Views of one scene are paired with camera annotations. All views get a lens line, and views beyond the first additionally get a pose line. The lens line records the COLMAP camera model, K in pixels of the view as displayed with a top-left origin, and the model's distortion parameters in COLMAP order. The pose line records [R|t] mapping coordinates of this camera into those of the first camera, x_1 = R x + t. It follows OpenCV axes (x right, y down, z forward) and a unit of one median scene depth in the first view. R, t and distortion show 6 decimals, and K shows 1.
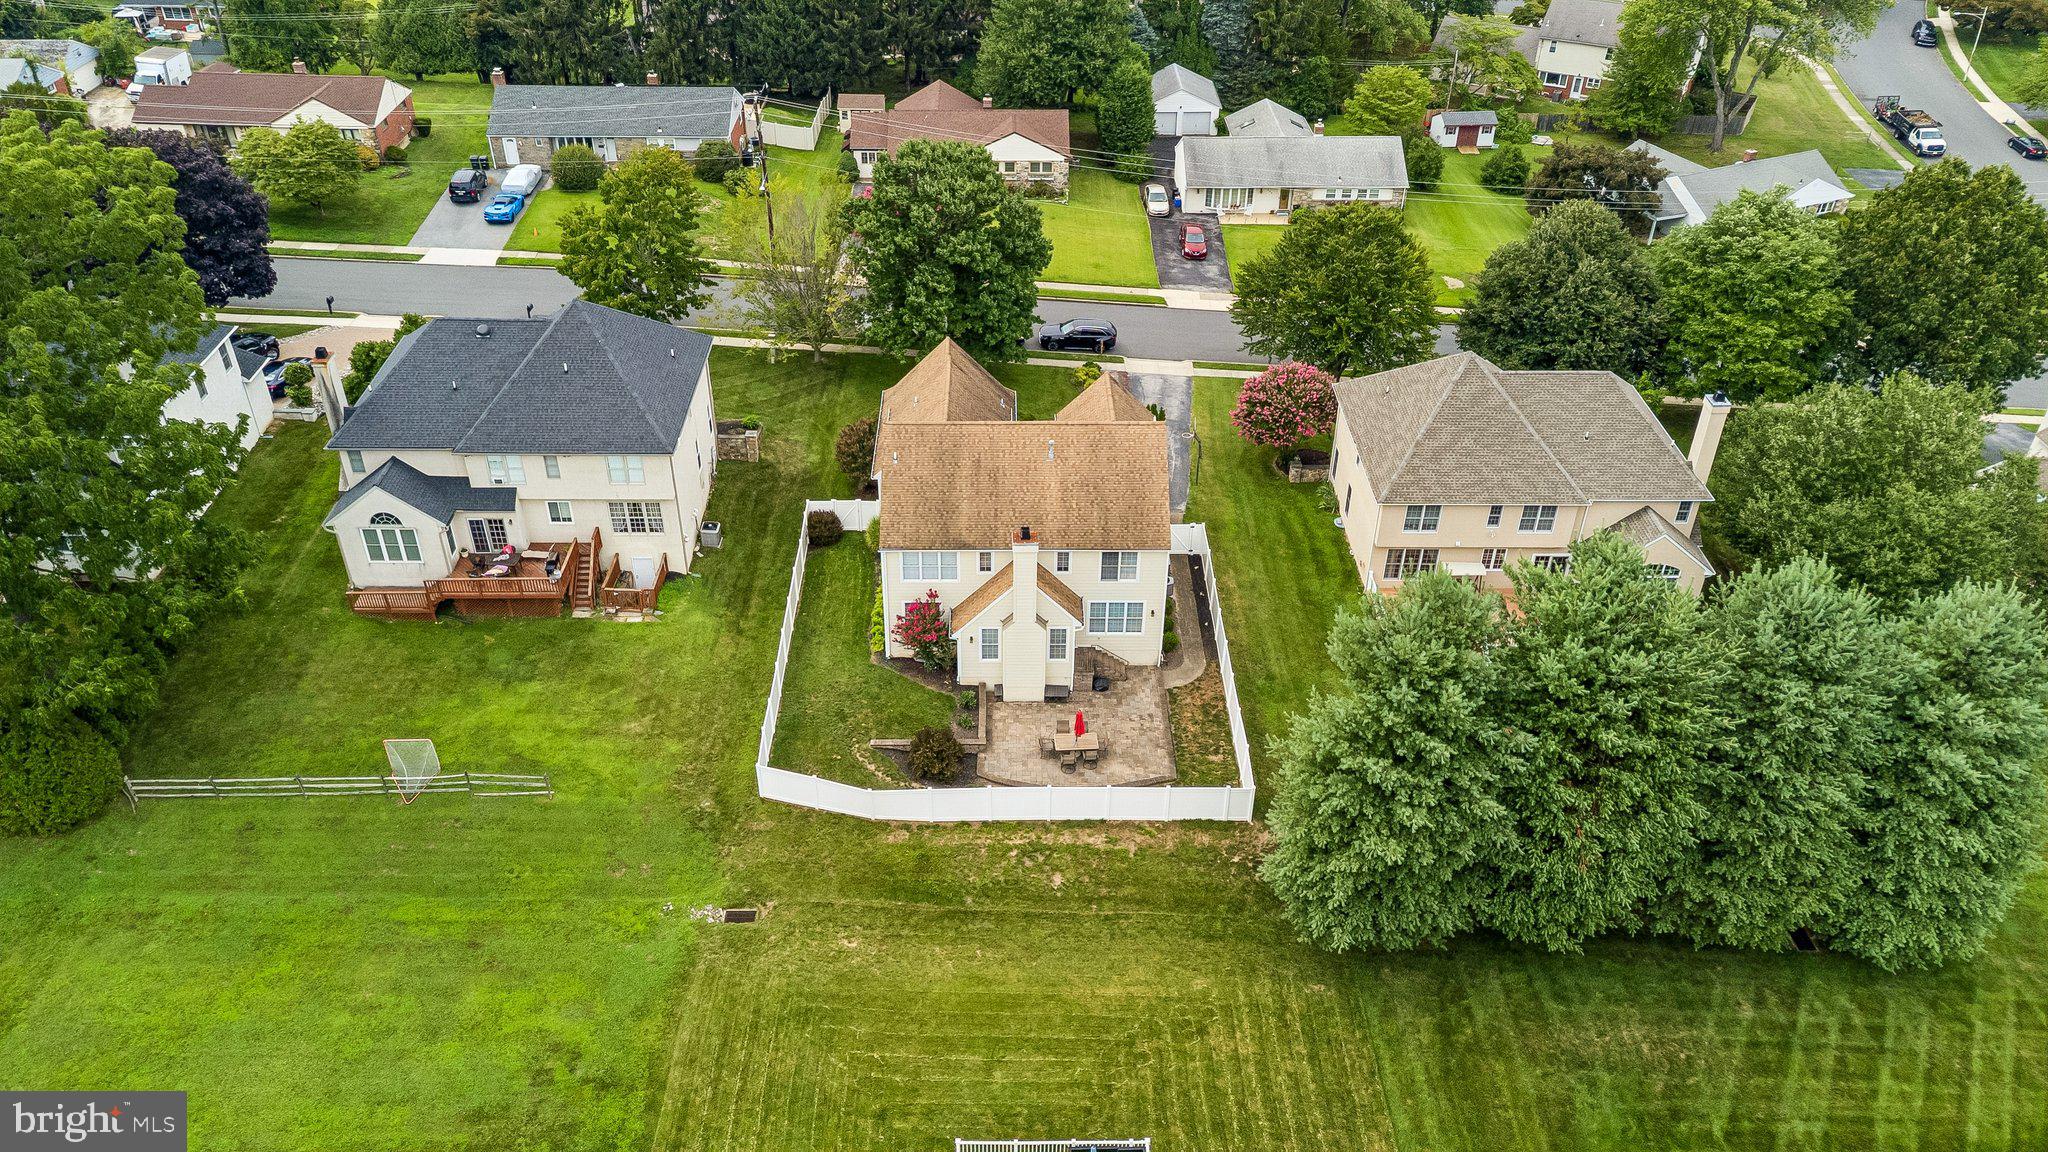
lens RADIAL K [[1517.4, 0, 1024.0], [0, 1517.4, 576.0], [0, 0, 1]] dist [0.006966, 0.052628]
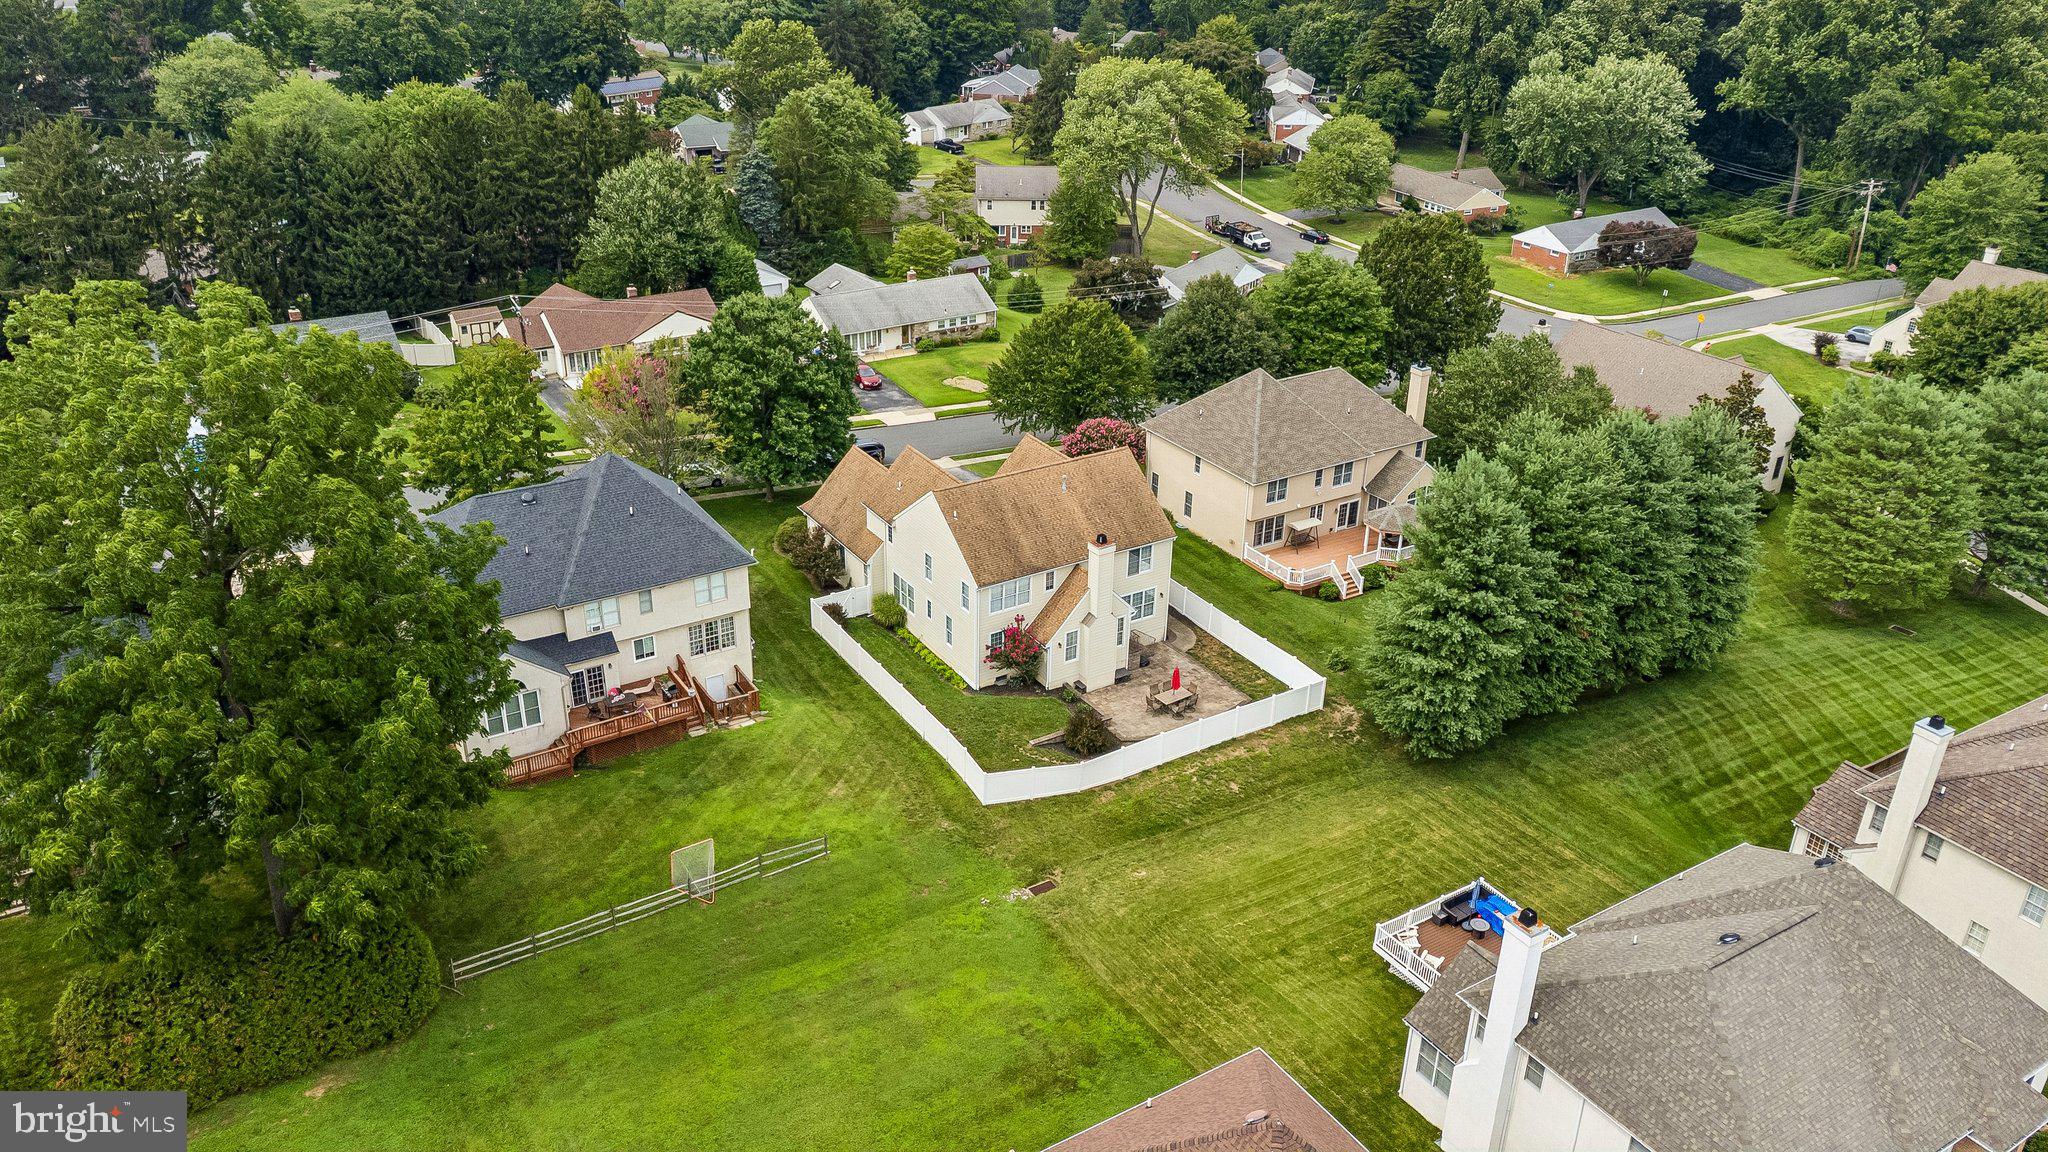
lens RADIAL K [[1493.0, 0, 1034.6], [0, 1493.0, 599.2], [0, 0, 1]] dist [0.020024, 0.000347]
pose [[0.851093, -0.234916, 0.469526, -0.559949], [0.291916, 0.955067, -0.051302, 0.058034], [-0.436378, 0.180725, 0.881427, -0.034982]]
